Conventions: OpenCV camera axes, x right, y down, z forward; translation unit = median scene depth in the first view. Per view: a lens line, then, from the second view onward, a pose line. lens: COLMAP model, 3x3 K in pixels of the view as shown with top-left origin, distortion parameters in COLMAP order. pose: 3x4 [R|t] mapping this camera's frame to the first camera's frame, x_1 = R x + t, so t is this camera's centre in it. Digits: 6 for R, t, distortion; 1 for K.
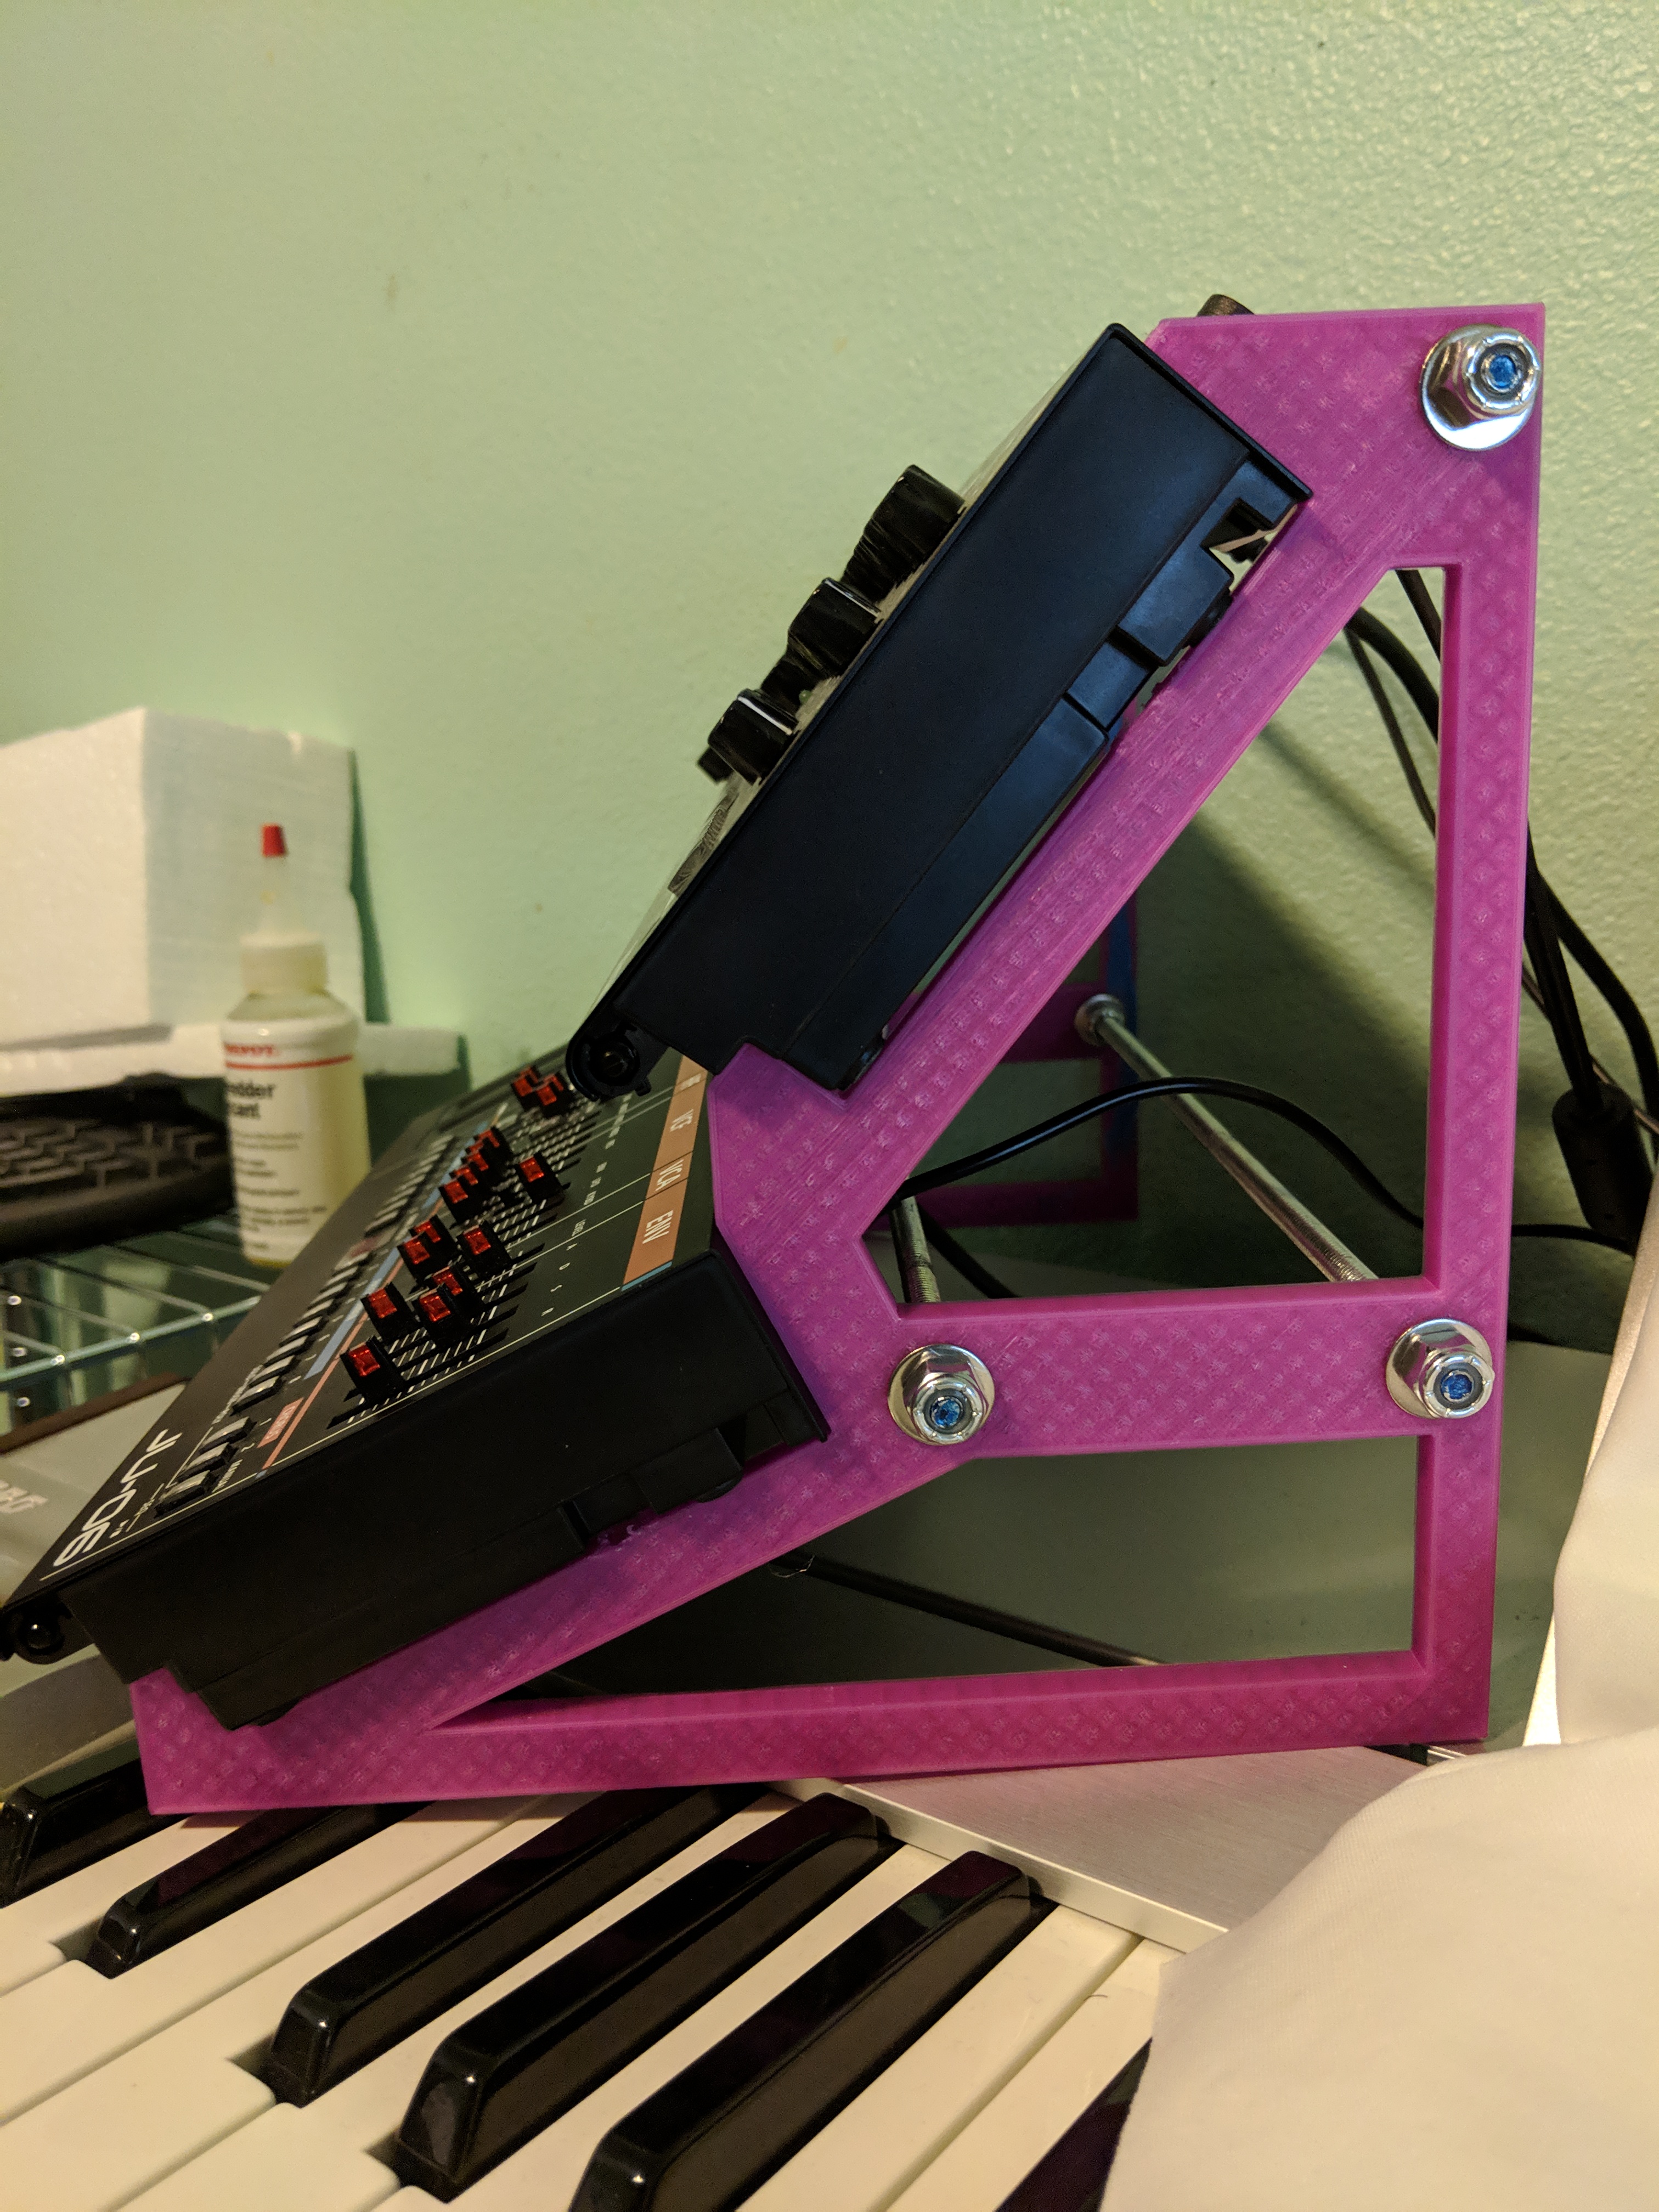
lens RADIAL K [[1793.0, 0, 836.3], [0, 1793.0, 1103.2], [0, 0, 1]] dist [0.000476, -0.045668]
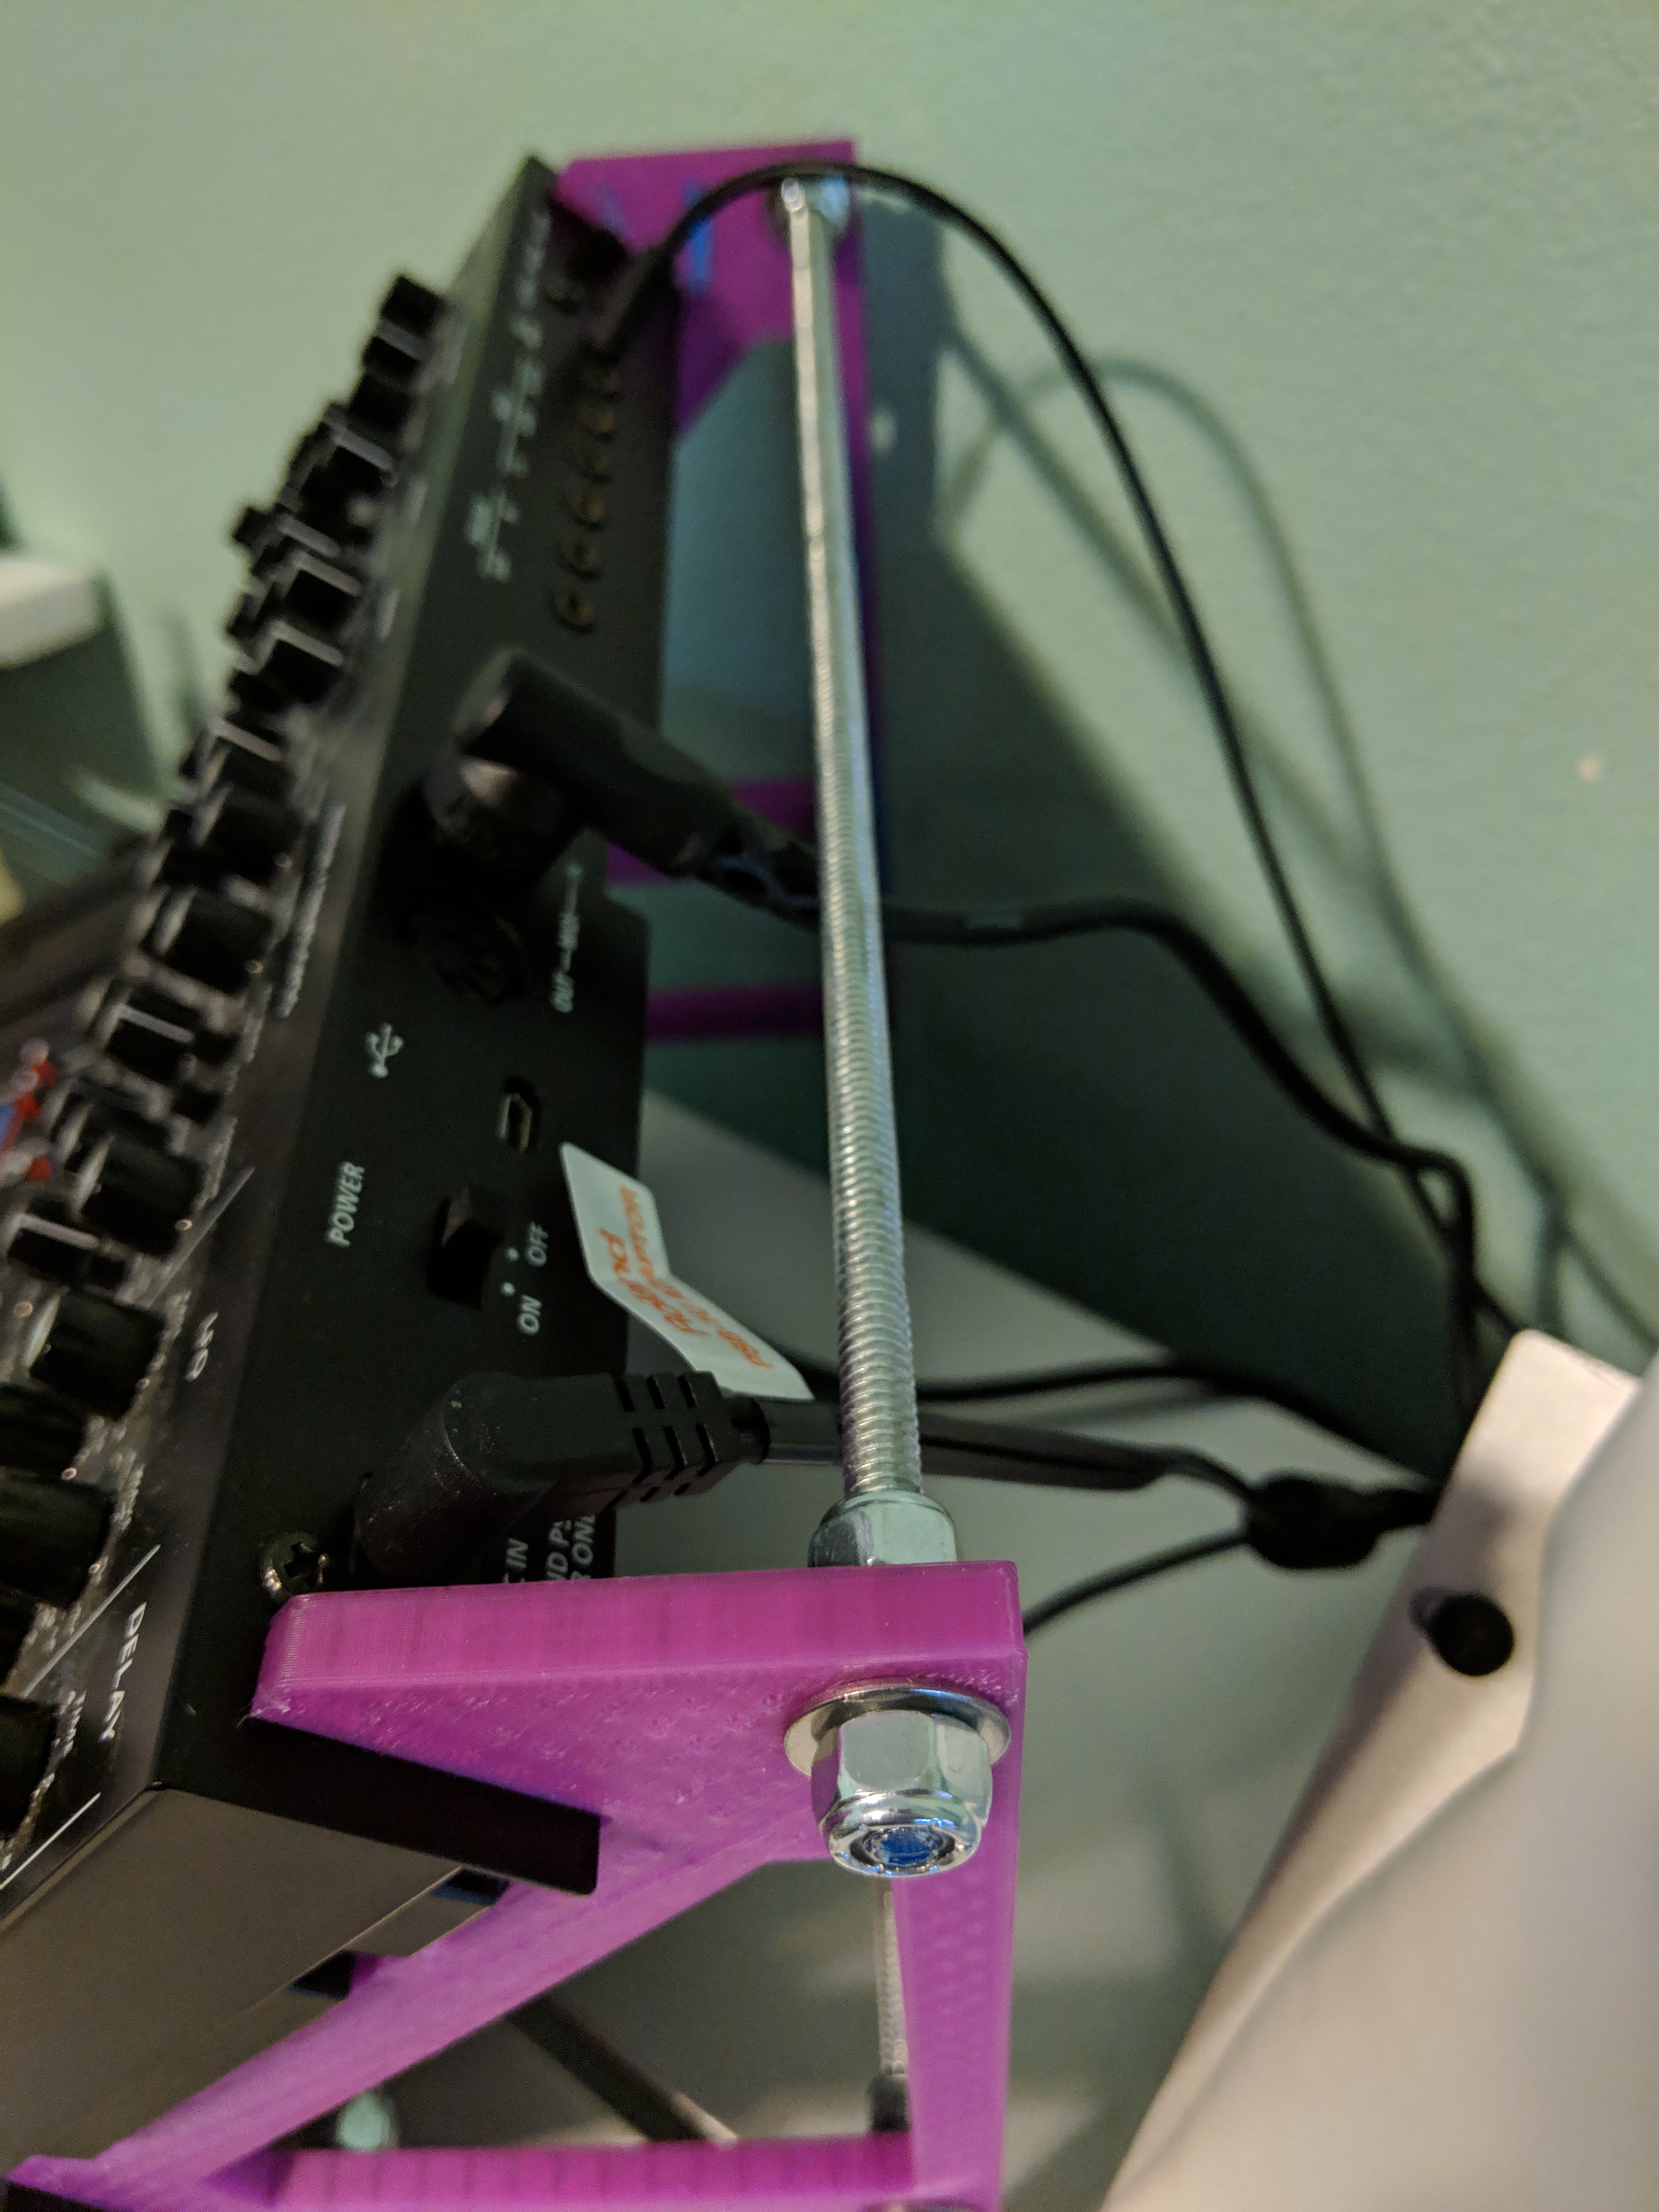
lens RADIAL K [[1846.1, 0, 832.2], [0, 1846.1, 1096.7], [0, 0, 1]] dist [-0.000189, -0.052537]
pose [[0.999978, -0.005485, -0.003795, 0.173336], [0.006665, 0.843685, 0.536796, -0.431755], [0.000257, -0.536810, 0.843703, 0.322050]]
